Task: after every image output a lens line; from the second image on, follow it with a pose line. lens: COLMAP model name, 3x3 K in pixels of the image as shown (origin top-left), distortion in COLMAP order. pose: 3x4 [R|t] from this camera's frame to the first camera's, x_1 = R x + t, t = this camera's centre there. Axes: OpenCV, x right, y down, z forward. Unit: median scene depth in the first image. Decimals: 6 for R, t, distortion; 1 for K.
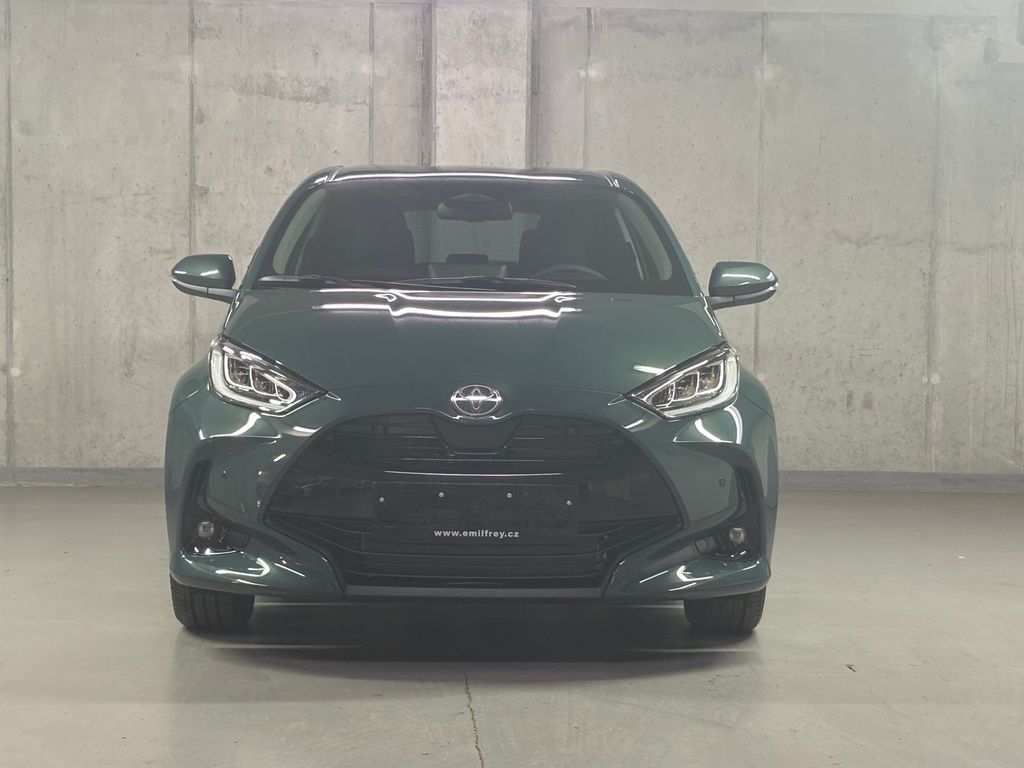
lens RADIAL K [[2017.2, 0, 512.8], [0, 2017.2, 389.5], [0, 0, 1]] dist [0.173749, 0.000000]
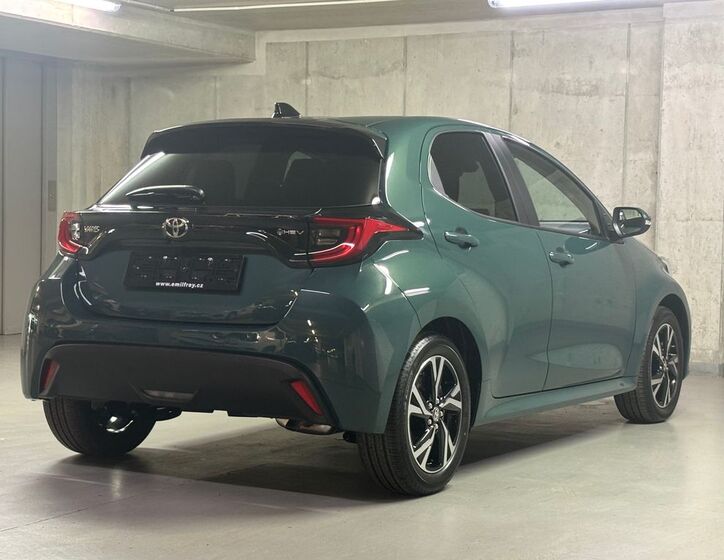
lens RADIAL K [[1520.7, 0, 361.6], [0, 1520.7, 280.5], [0, 0, 1]] dist [0.137492, 0.000000]
pose [[0.833643, 0.025696, -0.551705, 0.365117], [-0.037631, 0.999238, -0.010322, 0.004986], [0.551020, 0.029367, 0.833975, 0.019416]]
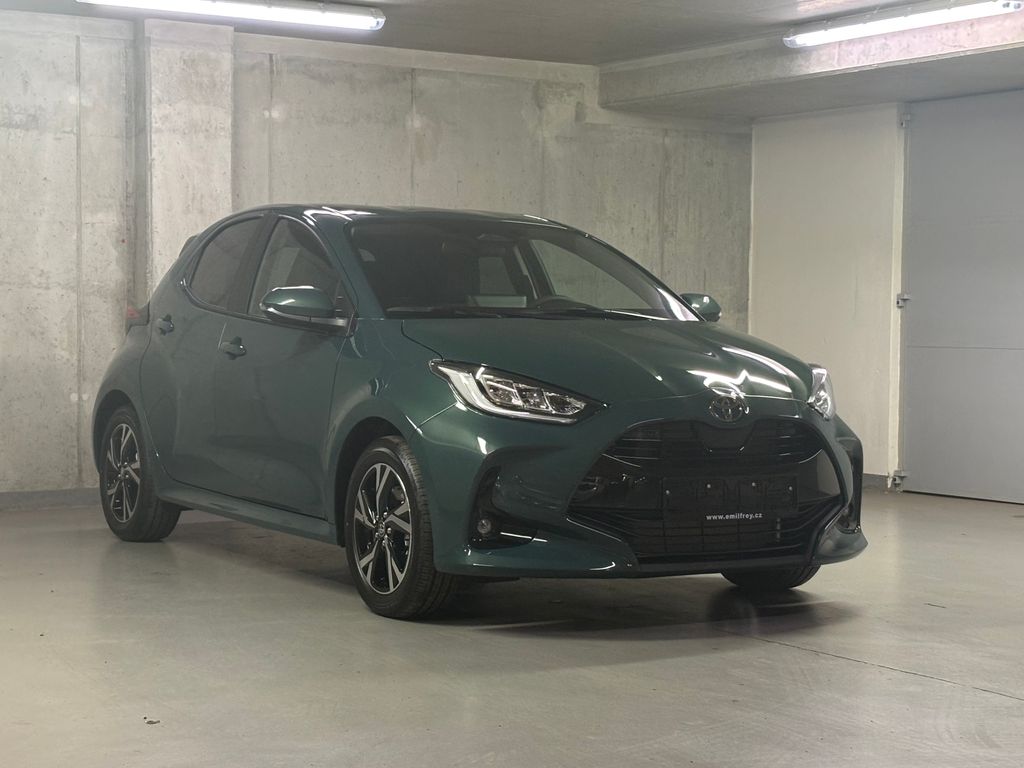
lens RADIAL K [[2017.2, 0, 522.2], [0, 2017.2, 384.2], [0, 0, 1]] dist [0.173749, 0.000000]
pose [[0.875422, -0.020489, 0.482925, -0.375782], [0.025320, 0.999673, -0.003486, -0.004439], [-0.482696, 0.015279, 0.875655, -0.013078]]
